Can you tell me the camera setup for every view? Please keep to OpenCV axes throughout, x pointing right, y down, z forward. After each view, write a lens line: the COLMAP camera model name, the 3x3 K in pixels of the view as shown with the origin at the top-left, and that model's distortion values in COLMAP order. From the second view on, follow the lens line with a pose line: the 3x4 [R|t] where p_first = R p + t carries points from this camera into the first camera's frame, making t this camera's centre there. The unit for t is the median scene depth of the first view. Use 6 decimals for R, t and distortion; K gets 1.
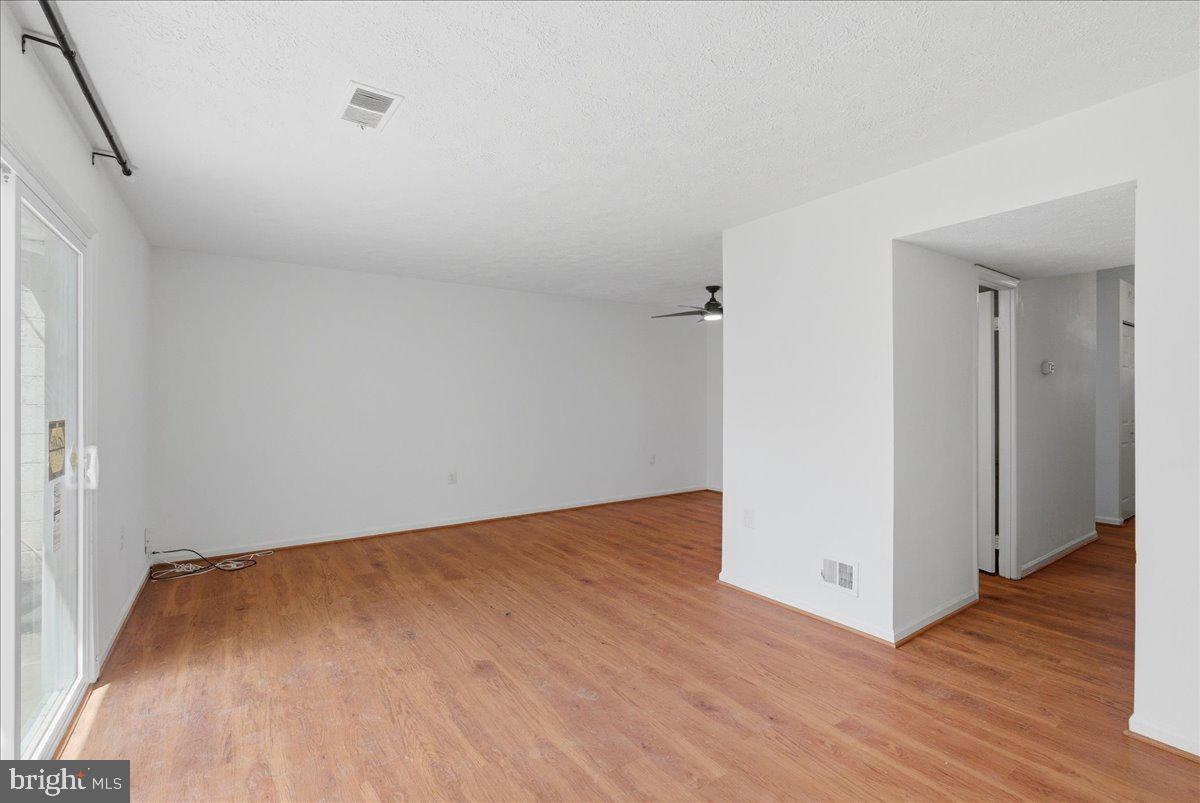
lens RADIAL K [[542.3, 0, 600.0], [0, 542.3, 401.5], [0, 0, 1]] dist [-0.014136, 0.000547]
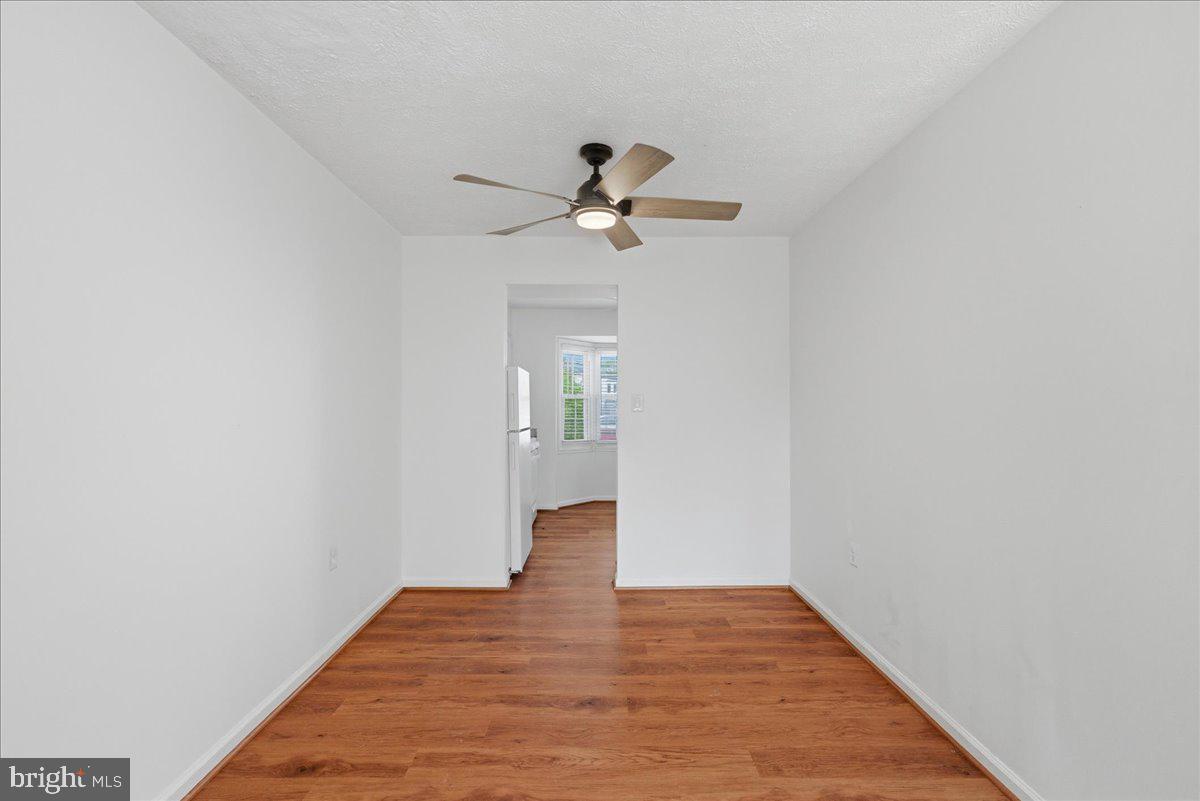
lens RADIAL K [[537.4, 0, 600.0], [0, 537.4, 400.5], [0, 0, 1]] dist [-0.020637, 0.006610]
pose [[0.555286, 0.009763, 0.831602, -0.275959], [0.004310, 0.999884, -0.014617, -0.006788], [-0.831648, 0.011701, 0.555180, 1.402466]]
